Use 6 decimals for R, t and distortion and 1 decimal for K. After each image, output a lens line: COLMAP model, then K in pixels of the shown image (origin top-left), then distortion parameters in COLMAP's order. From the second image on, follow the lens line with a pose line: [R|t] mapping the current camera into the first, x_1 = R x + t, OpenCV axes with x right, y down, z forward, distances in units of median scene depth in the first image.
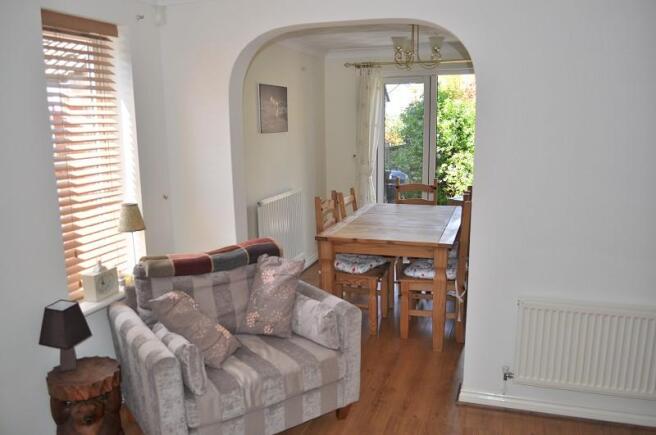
lens RADIAL K [[515.9, 0, 326.9], [0, 515.9, 222.9], [0, 0, 1]] dist [-0.078578, 0.001809]
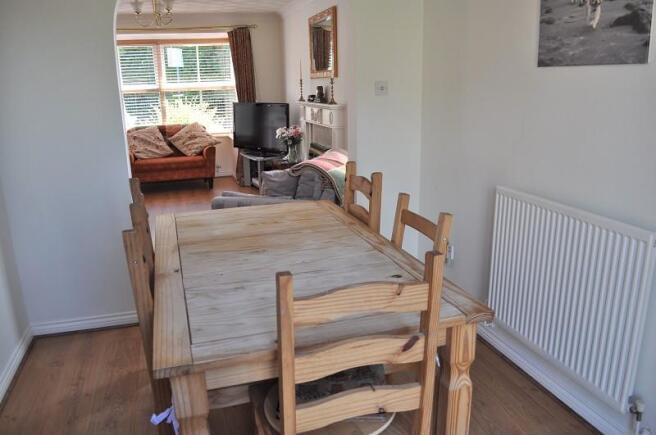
lens RADIAL K [[515.9, 0, 326.9], [0, 515.9, 222.9], [0, 0, 1]] dist [-0.078578, 0.001809]
pose [[-0.809347, 0.183000, -0.558093, 0.577201], [-0.082818, 0.905168, 0.416908, -0.362042], [0.581462, 0.383643, -0.717440, 2.081896]]
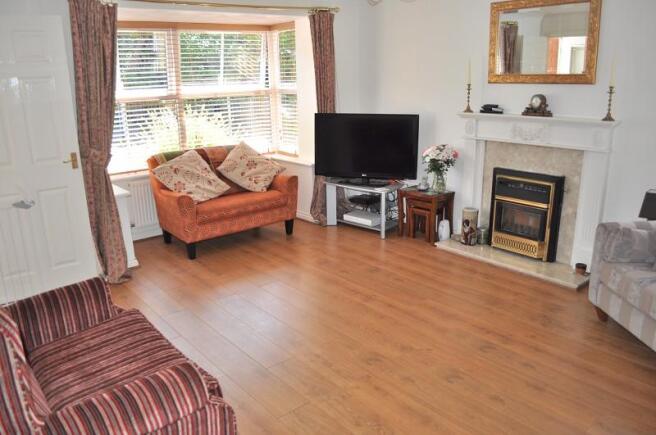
lens RADIAL K [[515.9, 0, 326.9], [0, 515.9, 222.9], [0, 0, 1]] dist [-0.078578, 0.001809]
pose [[-0.526494, 0.256650, -0.810515, 1.004253], [-0.137021, 0.915268, 0.378826, -0.147365], [0.839065, 0.310507, -0.446717, 0.722583]]
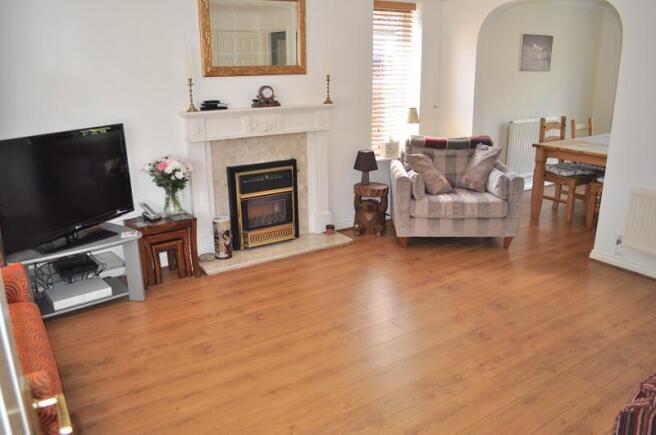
lens RADIAL K [[515.9, 0, 326.9], [0, 515.9, 222.9], [0, 0, 1]] dist [-0.078578, 0.001809]
pose [[0.794062, 0.185741, -0.578762, 0.502910], [-0.120363, 0.981361, 0.149808, 0.129704], [0.595801, -0.049295, 0.801618, -0.645277]]
